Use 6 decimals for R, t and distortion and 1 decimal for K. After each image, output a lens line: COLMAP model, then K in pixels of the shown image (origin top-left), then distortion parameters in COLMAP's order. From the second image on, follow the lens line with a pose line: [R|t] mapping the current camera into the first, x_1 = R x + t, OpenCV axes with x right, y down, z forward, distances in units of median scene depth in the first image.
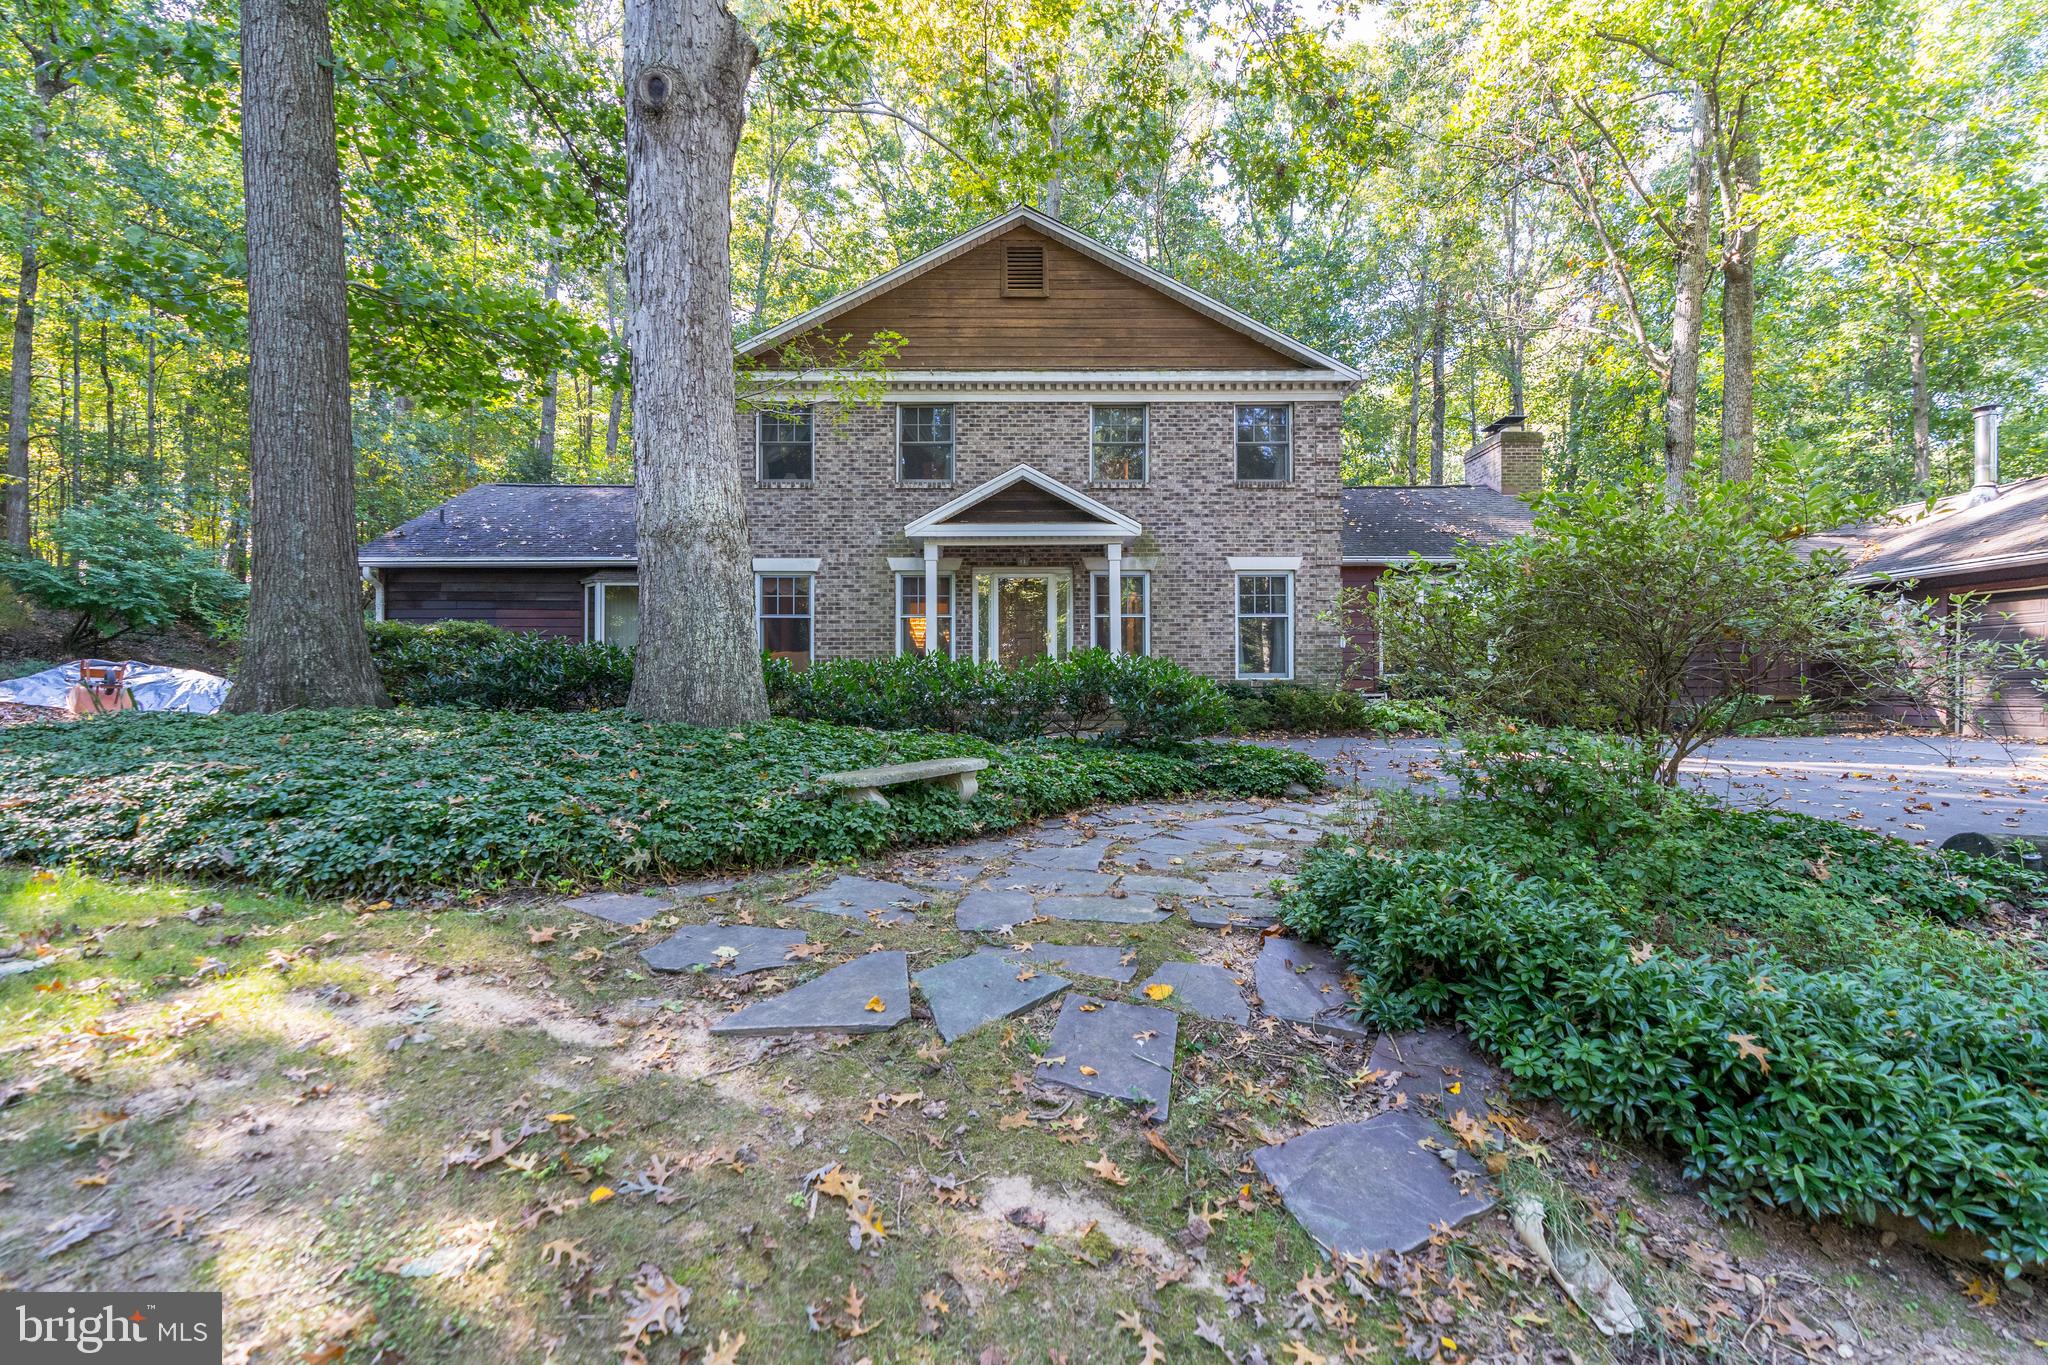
lens RADIAL K [[932.4, 0, 1012.9], [0, 932.4, 666.9], [0, 0, 1]] dist [-0.006456, 0.002097]
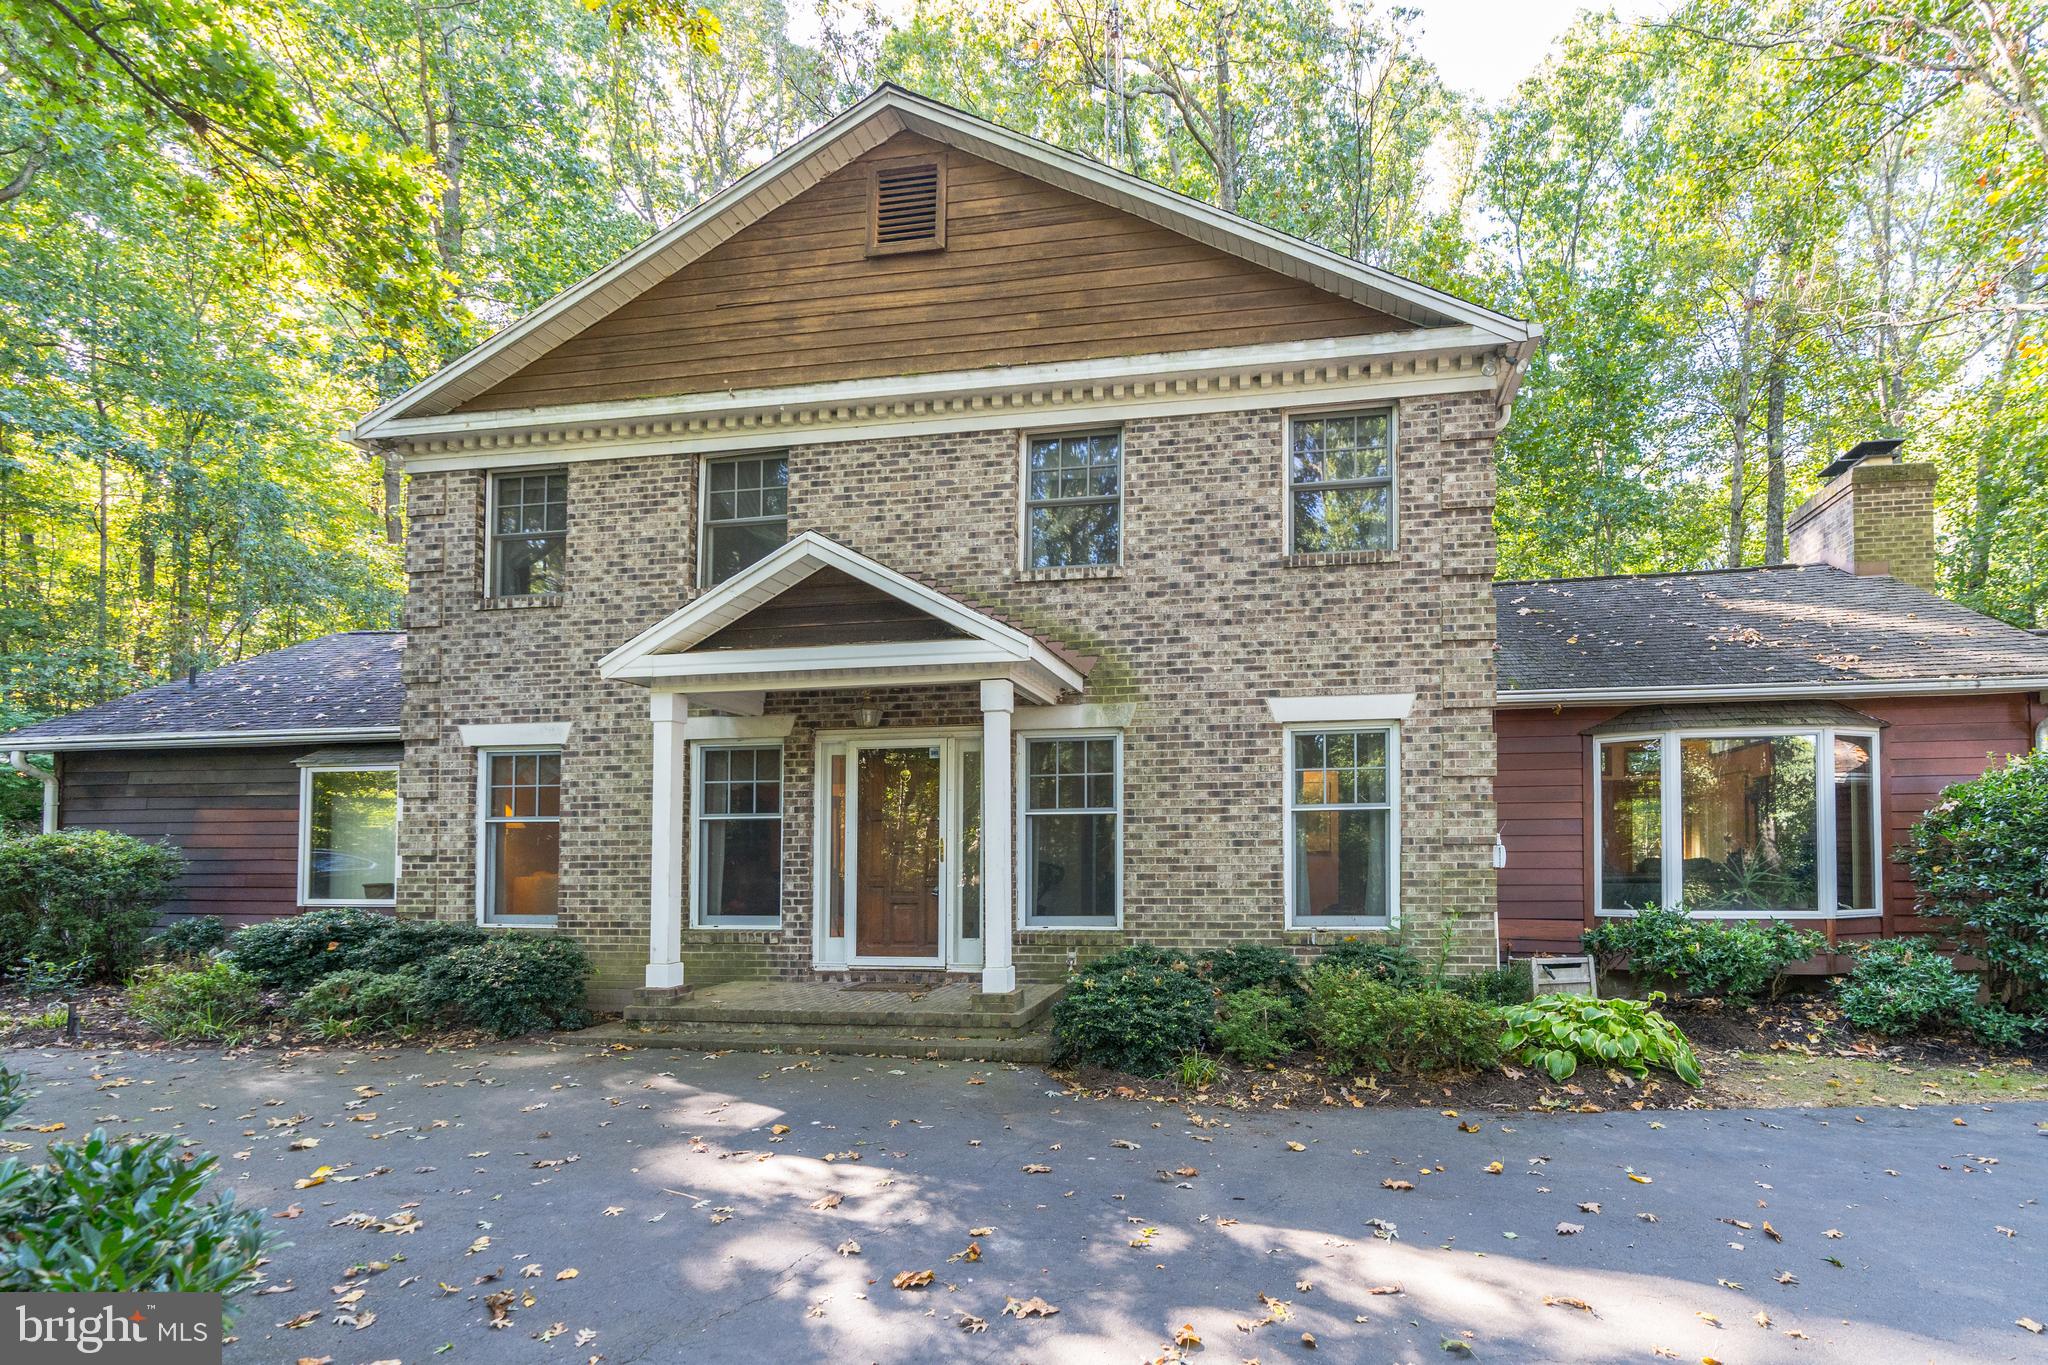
lens RADIAL K [[932.4, 0, 1170.7], [0, 932.4, 819.9], [0, 0, 1]] dist [-0.006456, 0.002097]
pose [[0.984806, -0.008311, -0.173458, 0.268180], [0.008630, 0.999962, 0.001084, -0.049928], [0.173442, -0.002565, 0.984841, 0.468575]]
